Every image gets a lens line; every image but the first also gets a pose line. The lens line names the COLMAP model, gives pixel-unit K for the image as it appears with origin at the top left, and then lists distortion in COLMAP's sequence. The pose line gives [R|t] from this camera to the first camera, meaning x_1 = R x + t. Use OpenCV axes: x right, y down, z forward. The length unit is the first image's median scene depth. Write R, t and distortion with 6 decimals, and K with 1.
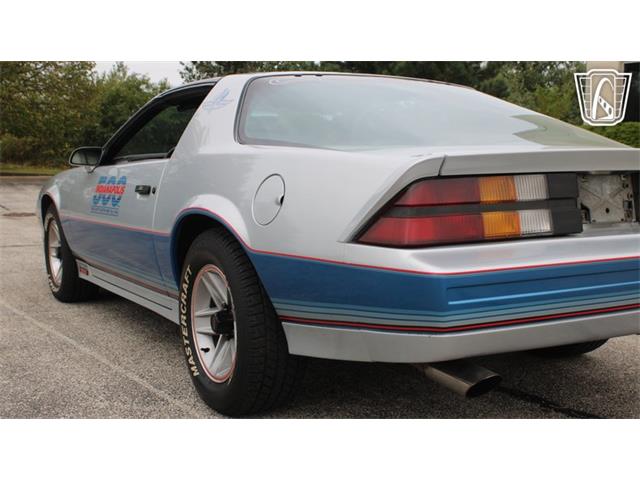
lens RADIAL K [[802.5, 0, 320.0], [0, 802.5, 240.0], [0, 0, 1]] dist [-0.012146, -0.004548]
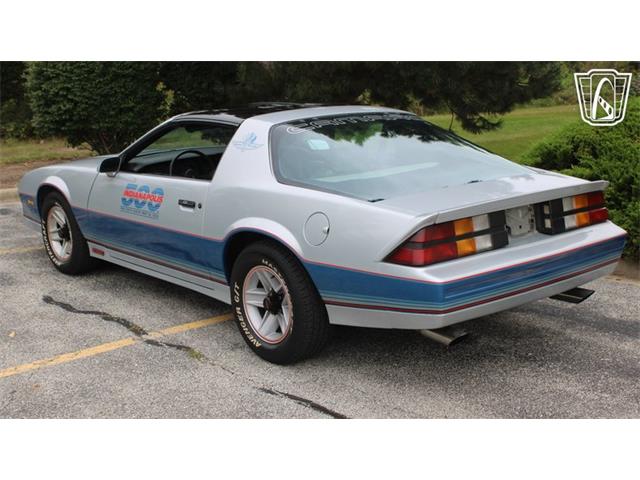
lens RADIAL K [[871.7, 0, 320.0], [0, 871.7, 240.0], [0, 0, 1]] dist [-0.005948, 0.015908]
pose [[0.984069, -0.049395, 0.170787, -0.354546], [0.030458, 0.993267, 0.111775, -0.222456], [-0.175159, -0.104793, 0.978947, -0.686858]]
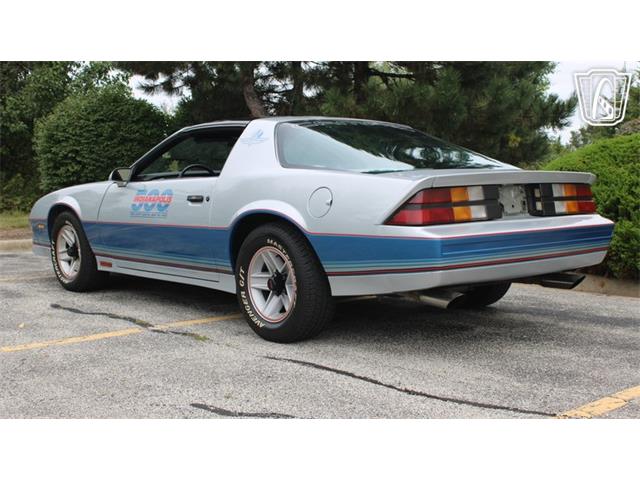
lens RADIAL K [[861.5, 0, 320.0], [0, 861.5, 240.0], [0, 0, 1]] dist [-0.001037, 0.002939]
pose [[0.983149, -0.019640, 0.181749, -0.394420], [0.022948, 0.999607, -0.016116, 0.056867], [-0.181361, 0.020015, 0.983213, -0.762344]]
